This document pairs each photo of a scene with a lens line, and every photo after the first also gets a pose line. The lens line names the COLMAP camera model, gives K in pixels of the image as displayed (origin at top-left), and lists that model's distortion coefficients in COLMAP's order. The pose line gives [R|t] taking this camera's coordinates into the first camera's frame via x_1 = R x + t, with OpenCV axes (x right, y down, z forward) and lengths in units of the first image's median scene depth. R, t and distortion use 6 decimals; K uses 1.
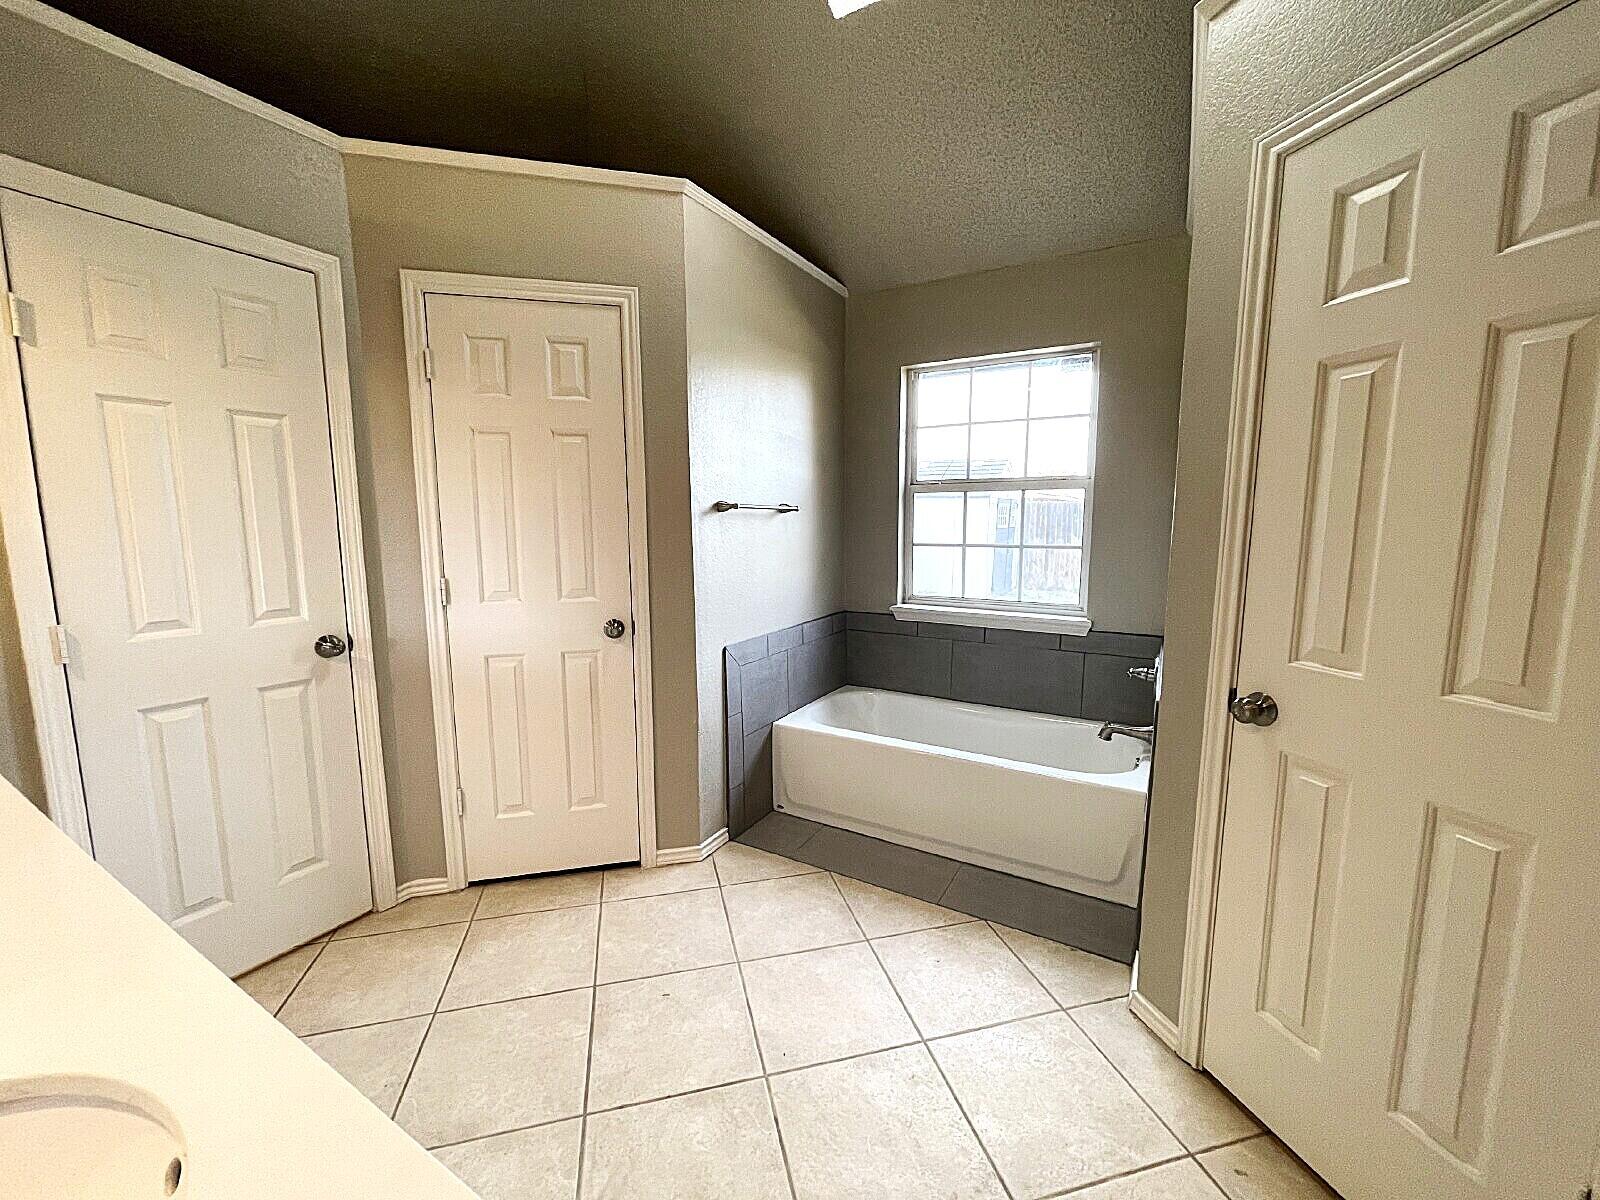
lens RADIAL K [[646.9, 0, 799.2], [0, 646.9, 600.1], [0, 0, 1]] dist [0.001458, 0.000164]
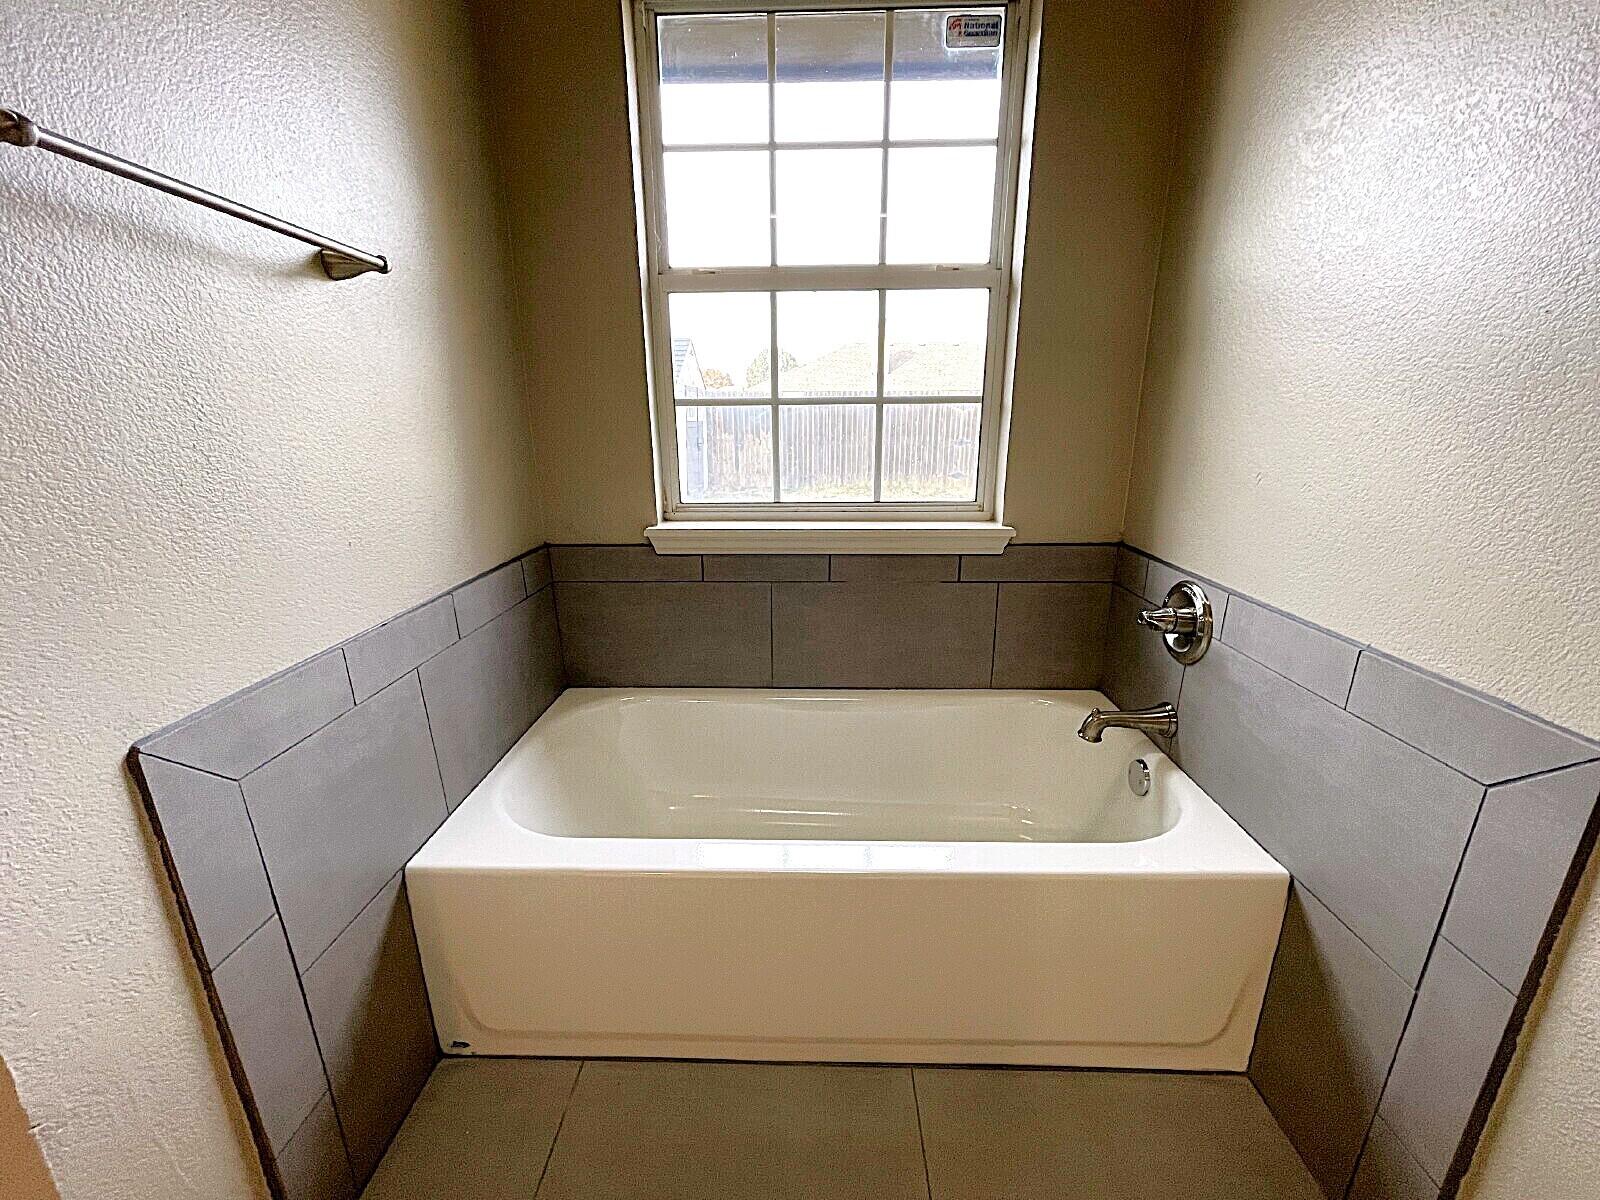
lens RADIAL K [[646.9, 0, 799.2], [0, 646.9, 600.1], [0, 0, 1]] dist [0.001458, 0.000164]
pose [[0.873472, -0.133669, 0.468166, 0.004041], [0.065704, 0.985140, 0.158688, -0.007641], [-0.482421, -0.107849, 0.869275, 0.520031]]
